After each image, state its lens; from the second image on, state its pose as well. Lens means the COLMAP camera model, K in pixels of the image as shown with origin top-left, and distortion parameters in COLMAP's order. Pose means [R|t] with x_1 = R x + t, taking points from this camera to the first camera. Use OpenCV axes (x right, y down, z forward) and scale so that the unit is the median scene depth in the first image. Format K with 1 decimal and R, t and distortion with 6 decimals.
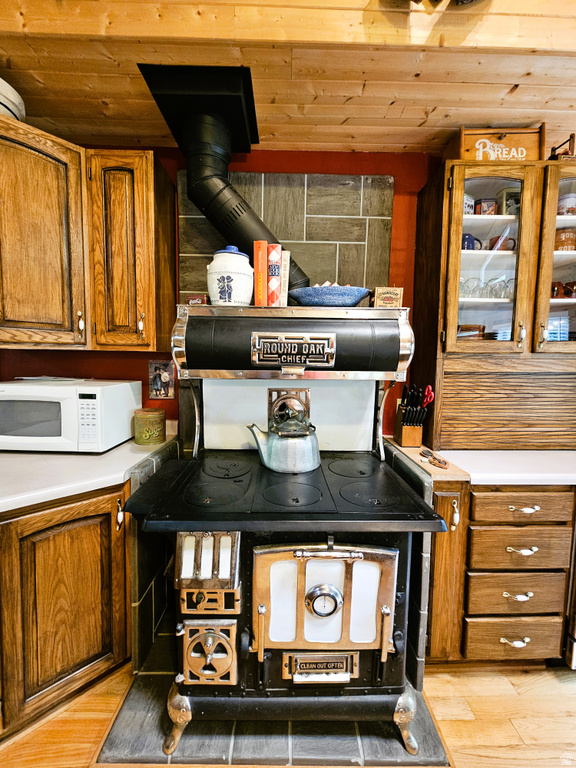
lens RADIAL K [[314.8, 0, 287.8], [0, 314.8, 381.9], [0, 0, 1]] dist [-0.000479, -0.001120]
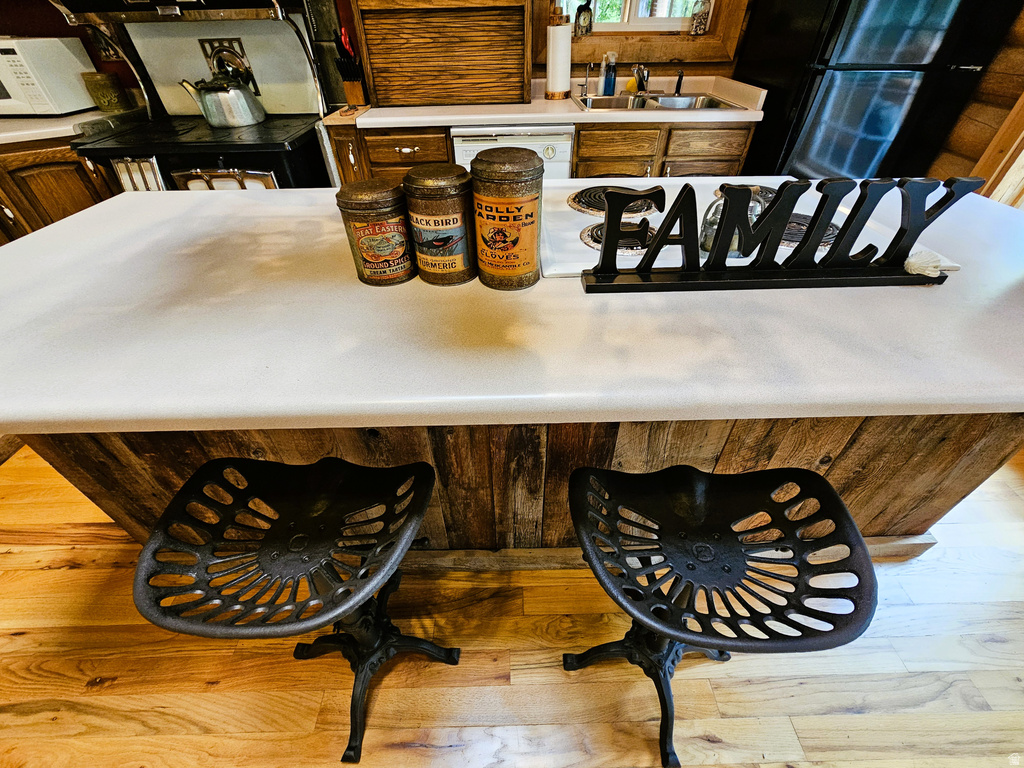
lens RADIAL K [[419.7, 0, 512.8], [0, 419.7, 387.2], [0, 0, 1]] dist [-0.000479, -0.001120]
pose [[0.999558, -0.029722, 0.001001, 0.937251], [0.023068, 0.796159, 0.604648, 0.125081], [-0.018768, -0.604357, 0.796492, -0.759303]]
